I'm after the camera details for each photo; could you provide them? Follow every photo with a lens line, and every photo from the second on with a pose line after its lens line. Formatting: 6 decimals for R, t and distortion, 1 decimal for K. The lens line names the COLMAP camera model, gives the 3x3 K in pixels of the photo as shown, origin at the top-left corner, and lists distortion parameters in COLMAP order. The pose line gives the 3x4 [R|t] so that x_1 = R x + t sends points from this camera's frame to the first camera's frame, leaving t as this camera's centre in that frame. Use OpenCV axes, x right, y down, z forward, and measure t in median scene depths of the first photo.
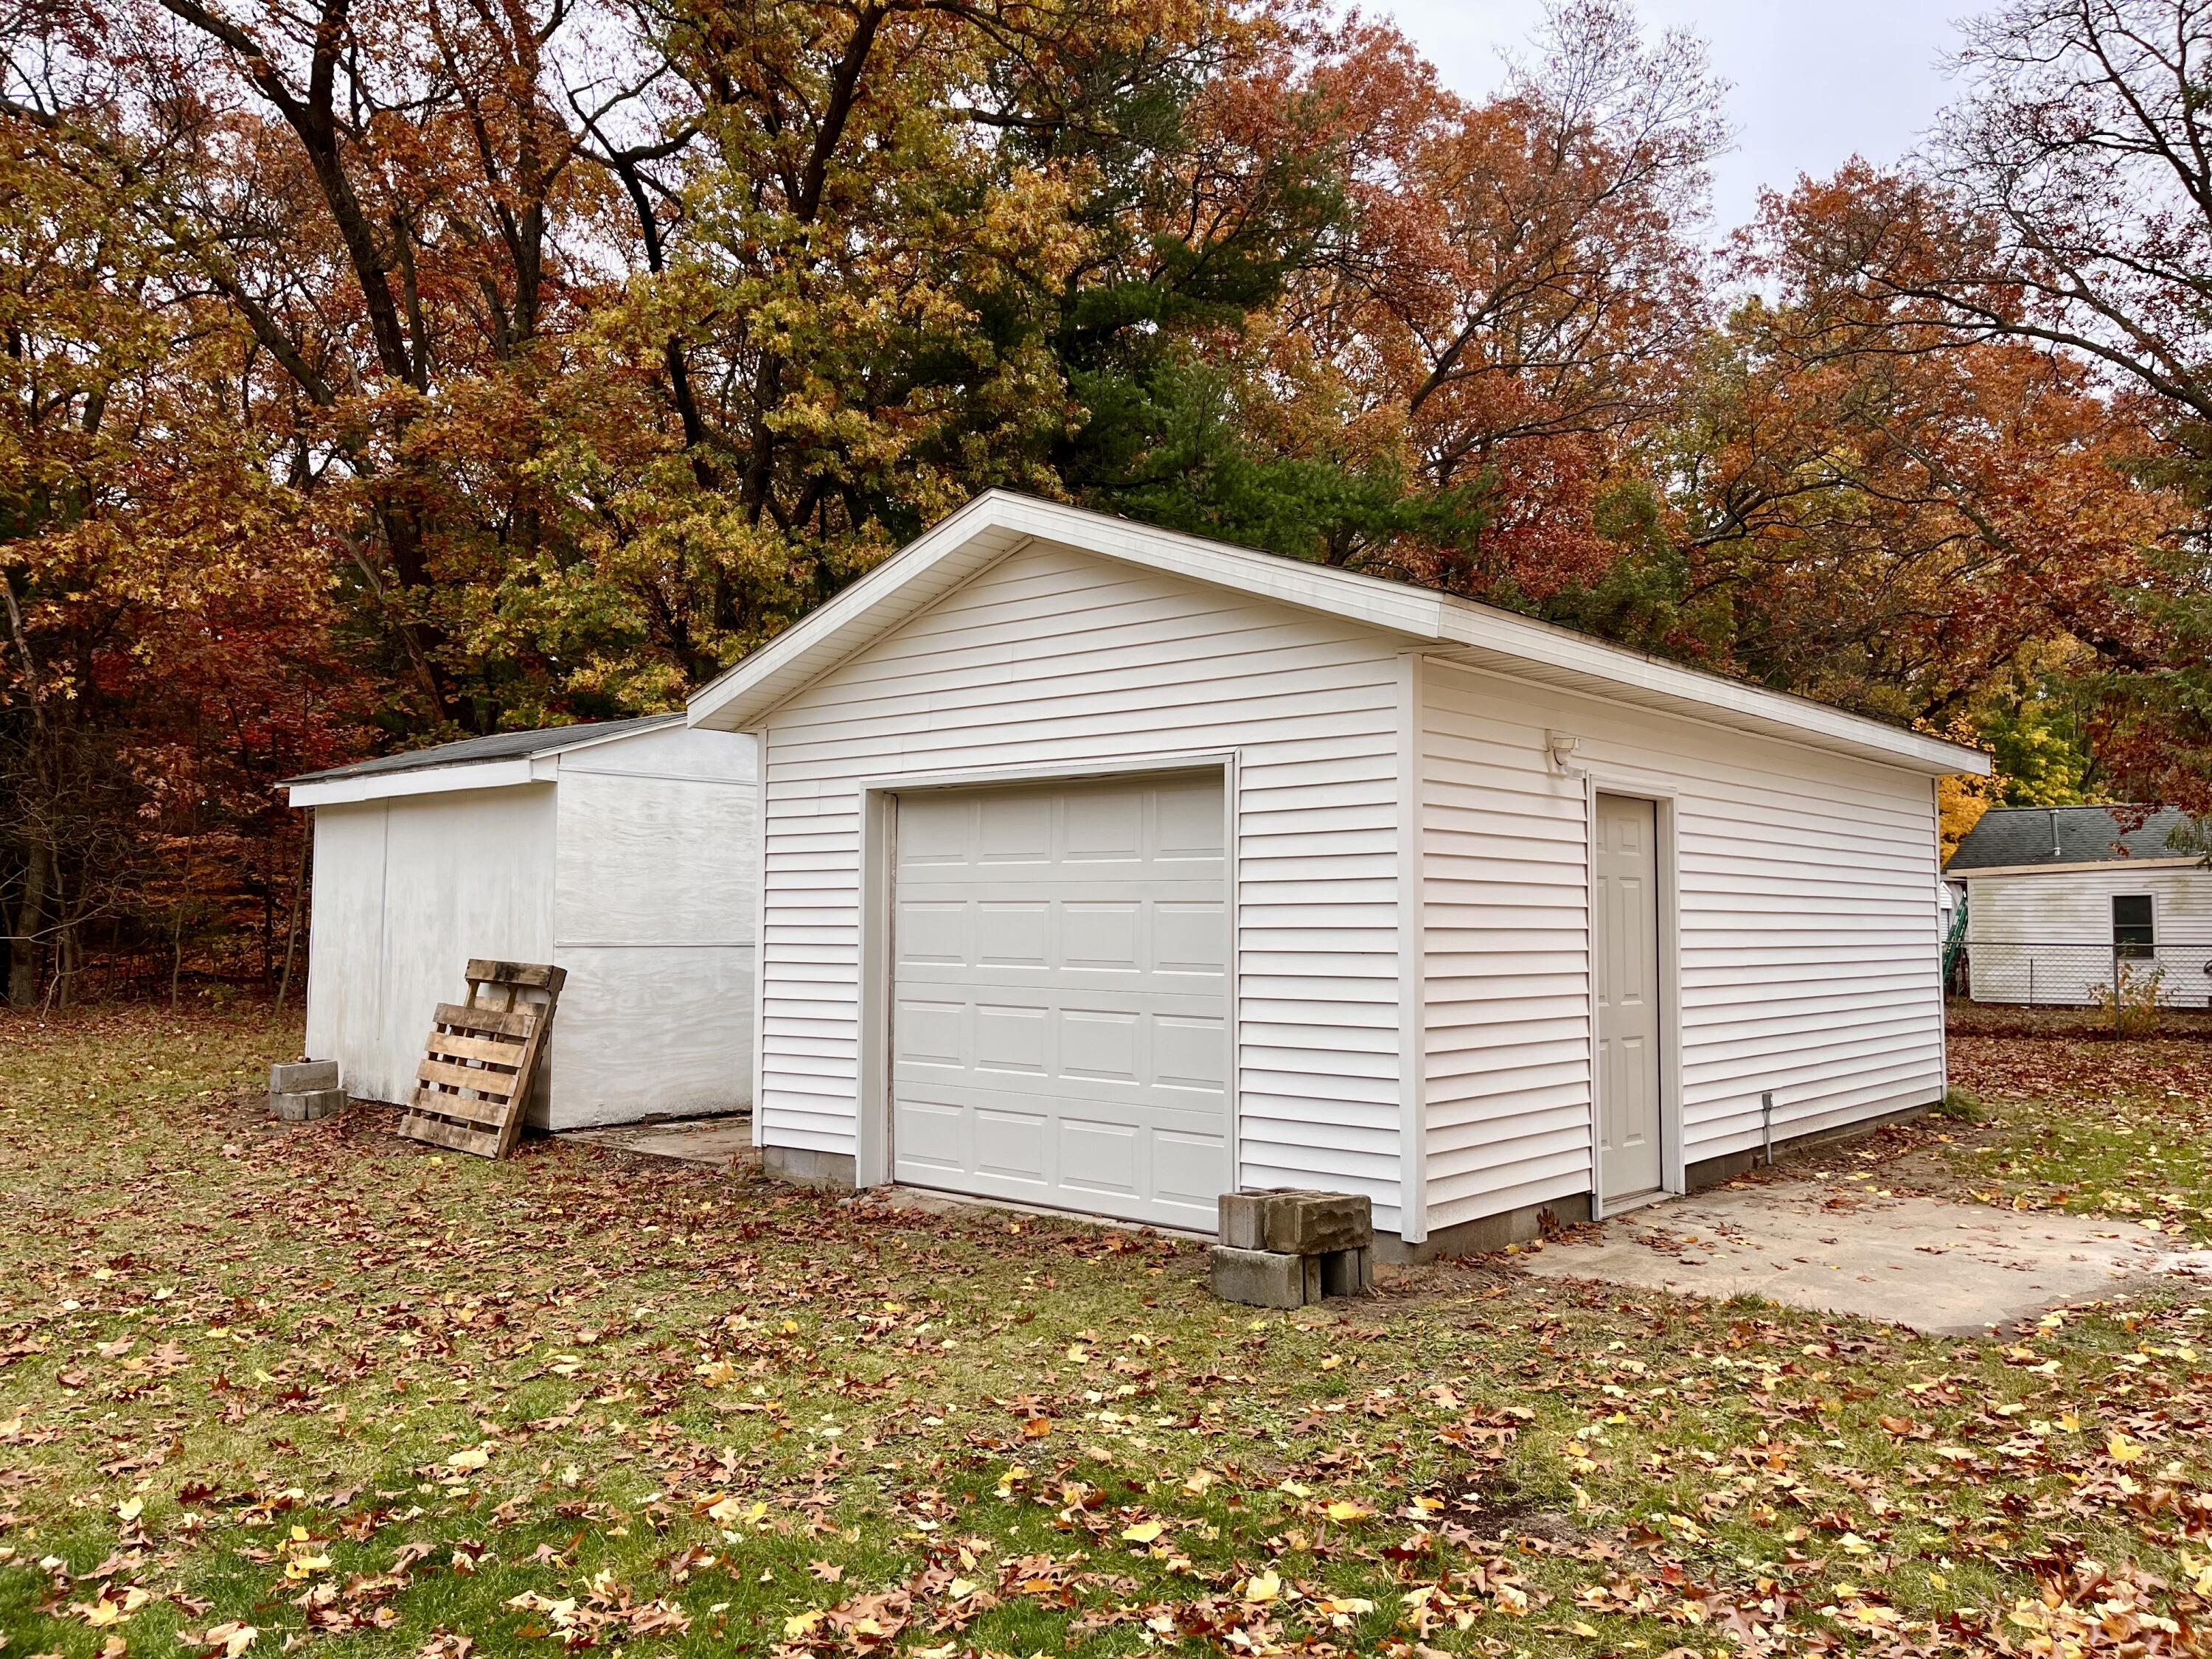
lens RADIAL K [[1682.2, 0, 1114.7], [0, 1682.2, 823.1], [0, 0, 1]] dist [0.060898, -0.084344]
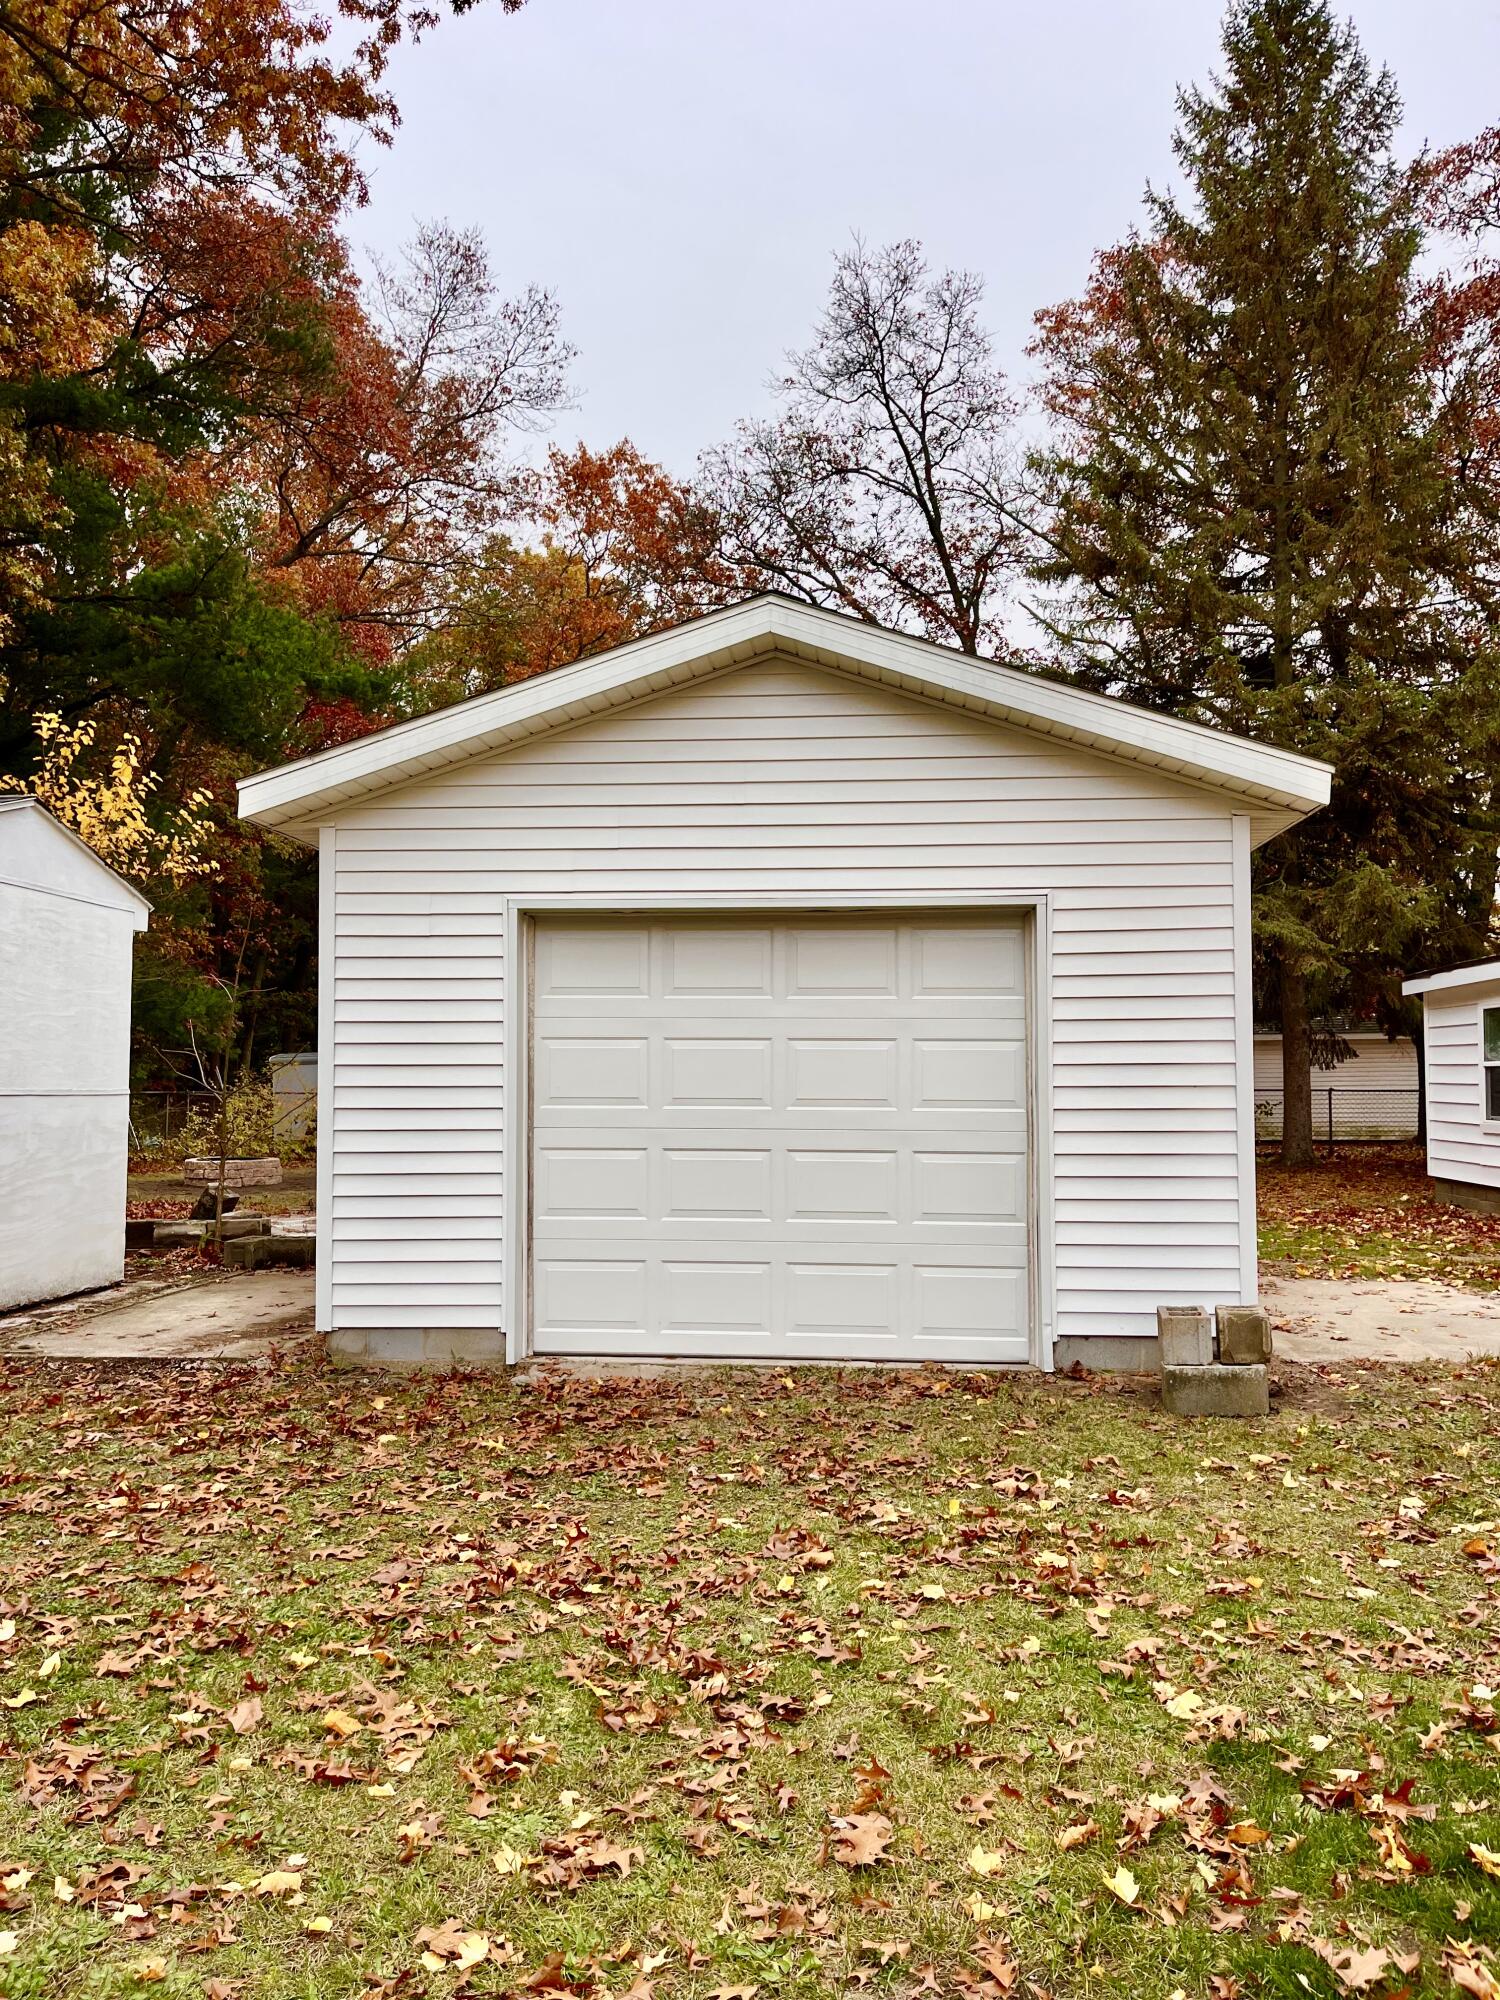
lens RADIAL K [[1521.0, 0, 743.4], [0, 1521.0, 1029.3], [0, 0, 1]] dist [0.060898, -0.084344]
pose [[0.813150, 0.019484, 0.581728, -0.548400], [-0.032329, 0.999409, 0.011716, 0.031659], [-0.581156, -0.028334, 0.813299, 0.307735]]
